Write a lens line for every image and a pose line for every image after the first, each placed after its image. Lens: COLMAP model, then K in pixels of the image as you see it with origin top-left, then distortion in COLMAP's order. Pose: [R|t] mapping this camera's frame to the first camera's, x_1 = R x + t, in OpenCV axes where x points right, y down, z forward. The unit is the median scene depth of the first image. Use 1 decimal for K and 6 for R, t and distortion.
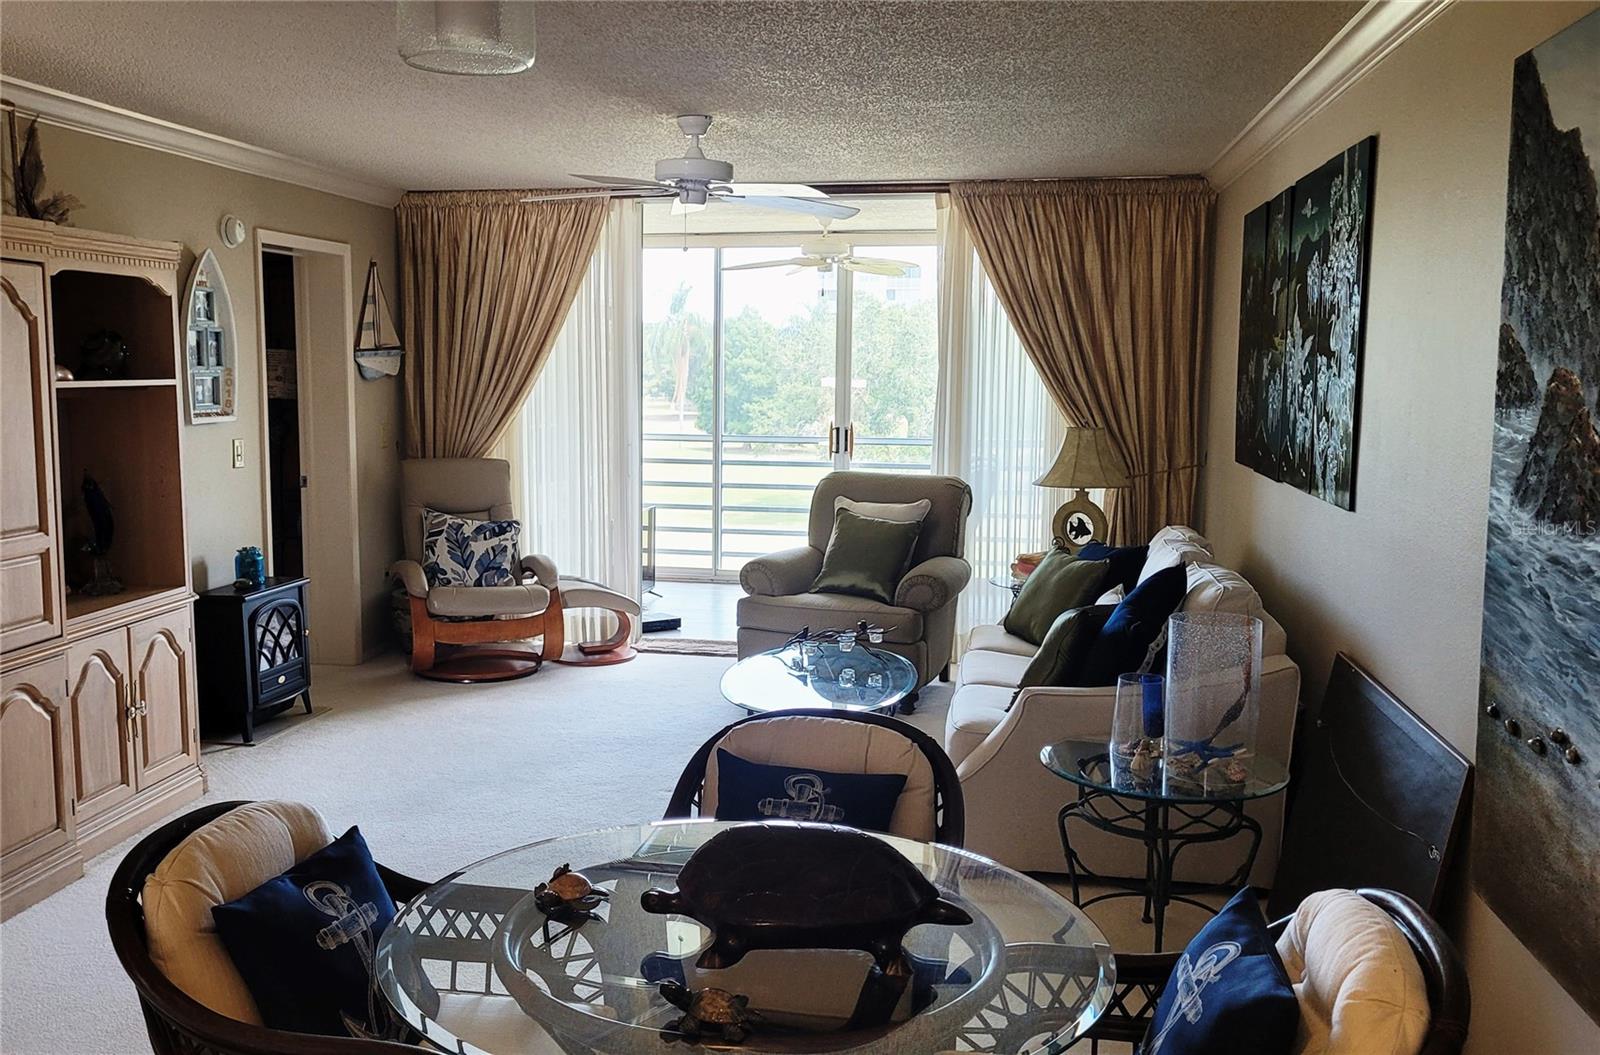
lens RADIAL K [[1350.4, 0, 798.2], [0, 1350.4, 525.4], [0, 0, 1]] dist [0.004218, -0.000191]
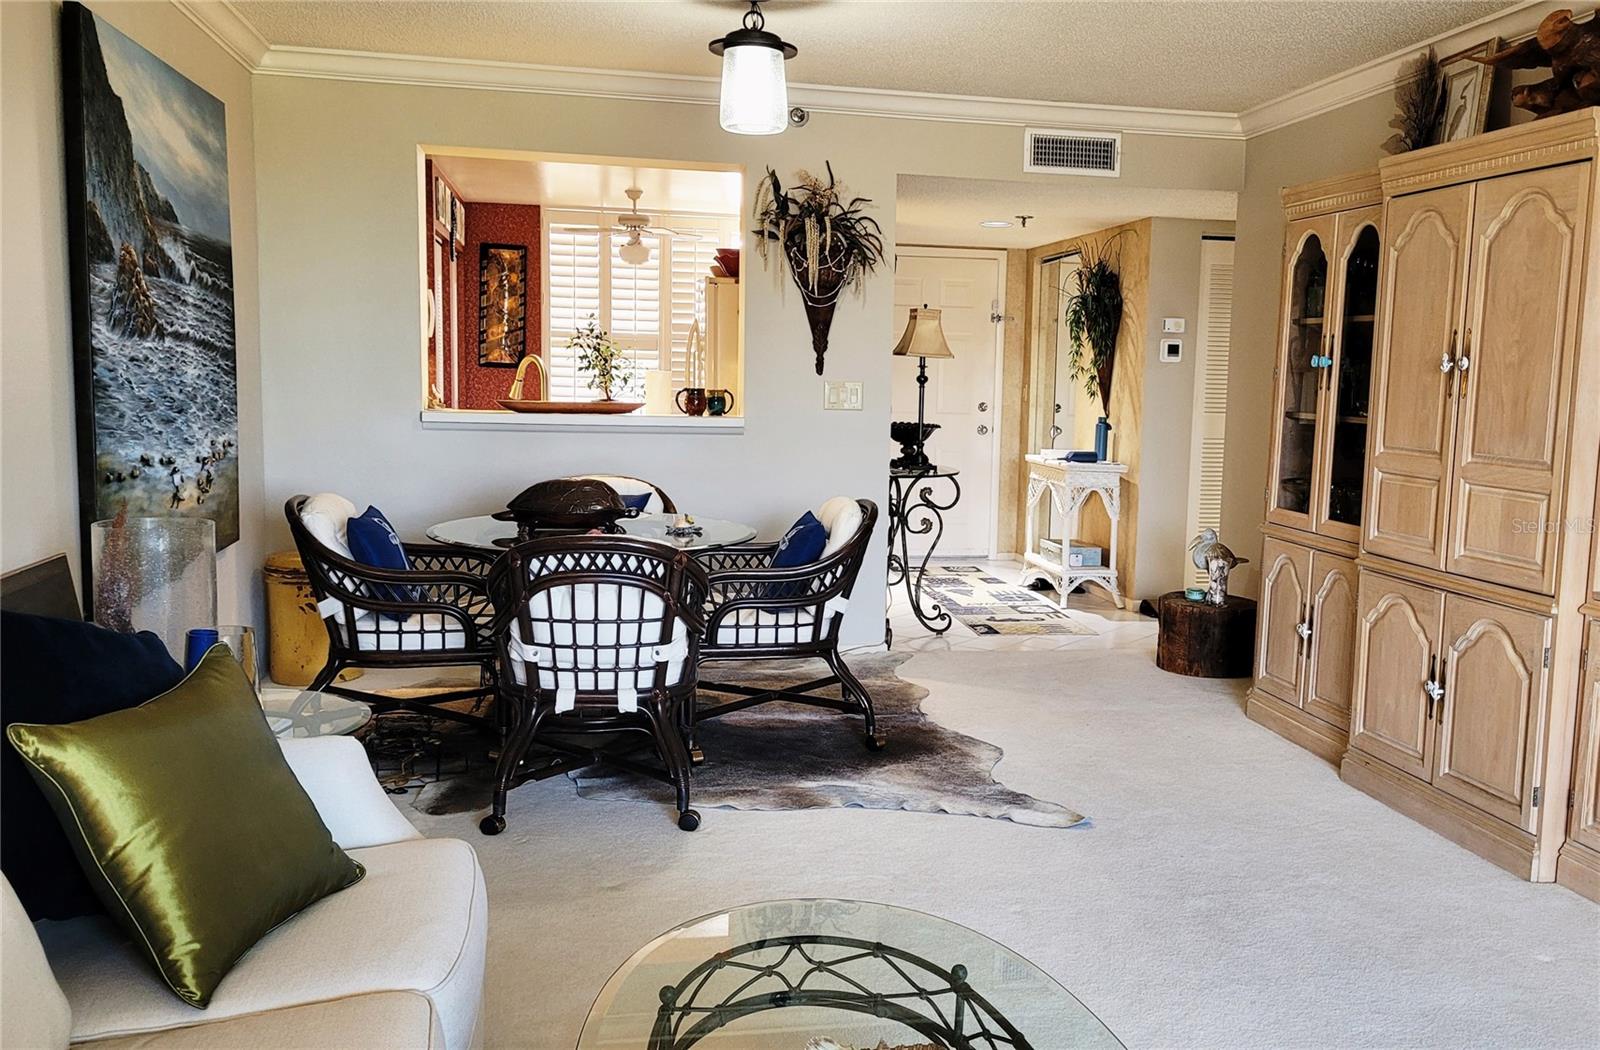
lens RADIAL K [[1350.4, 0, 803.9], [0, 1350.4, 522.4], [0, 0, 1]] dist [0.004218, -0.000191]
pose [[-0.945912, 0.005703, -0.324373, 0.305295], [-0.069598, 0.973000, 0.220062, -0.198027], [0.316870, 0.230735, -0.919976, 2.763468]]
